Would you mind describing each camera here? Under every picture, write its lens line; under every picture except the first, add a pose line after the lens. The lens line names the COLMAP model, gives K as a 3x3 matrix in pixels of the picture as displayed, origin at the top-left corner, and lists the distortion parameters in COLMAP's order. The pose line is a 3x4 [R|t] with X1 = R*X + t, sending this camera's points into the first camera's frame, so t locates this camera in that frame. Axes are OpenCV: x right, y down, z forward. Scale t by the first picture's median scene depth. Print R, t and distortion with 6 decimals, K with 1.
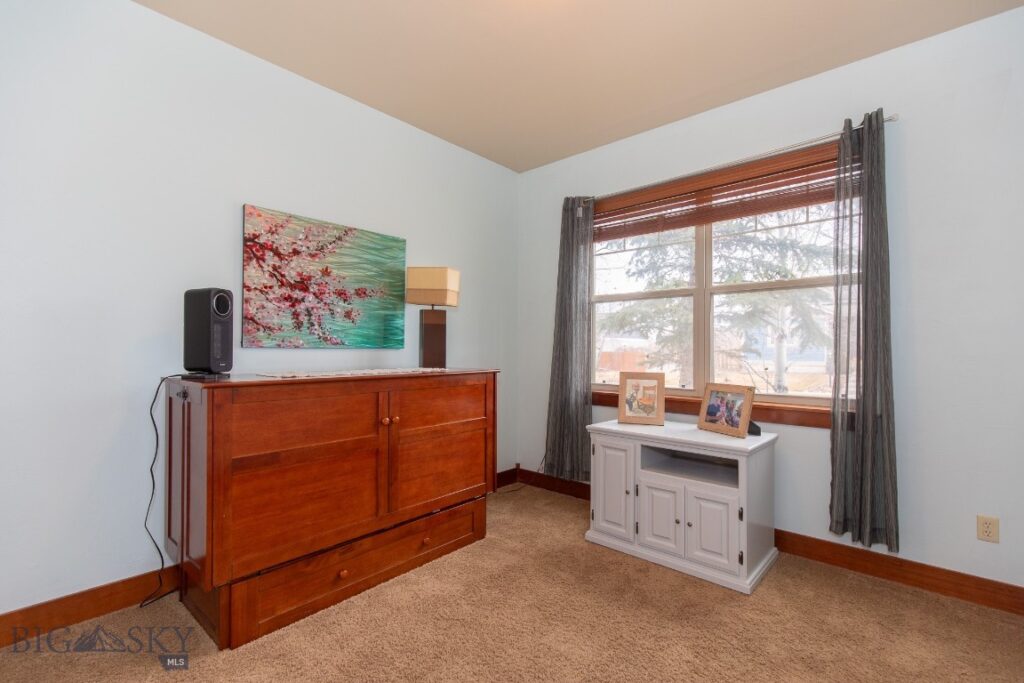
lens RADIAL K [[462.7, 0, 512.3], [0, 462.7, 346.4], [0, 0, 1]] dist [0.010674, -0.003263]
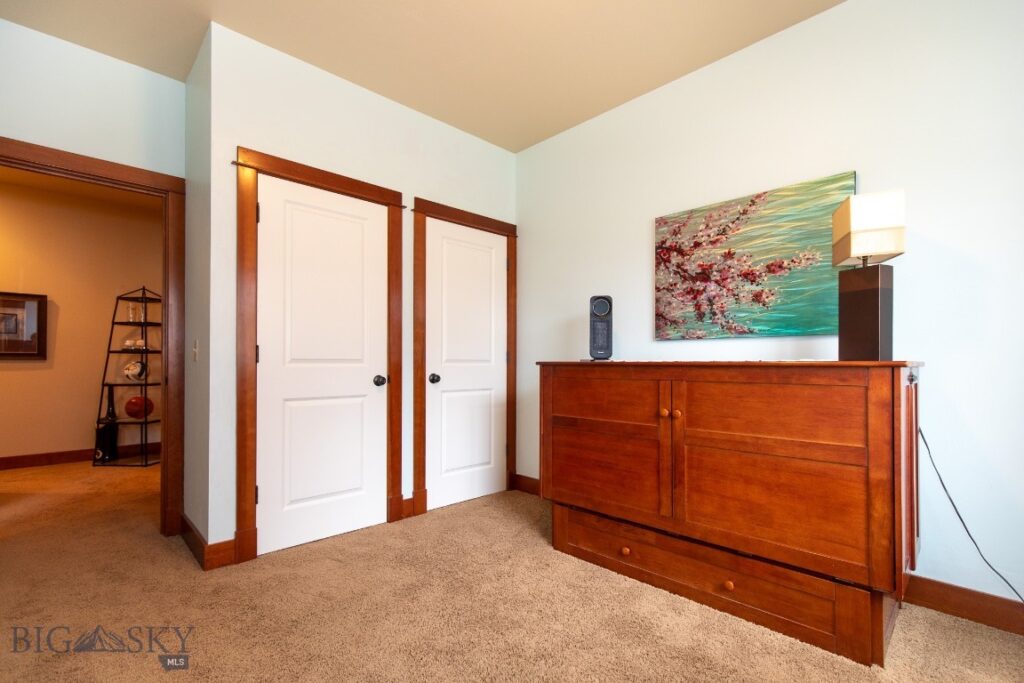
lens RADIAL K [[462.7, 0, 520.3], [0, 462.7, 360.0], [0, 0, 1]] dist [0.010674, -0.003263]
pose [[-0.061674, -0.010296, -0.998043, 0.568904], [0.002811, 0.999941, -0.010489, 0.059169], [0.998092, -0.003452, -0.061641, 0.677730]]
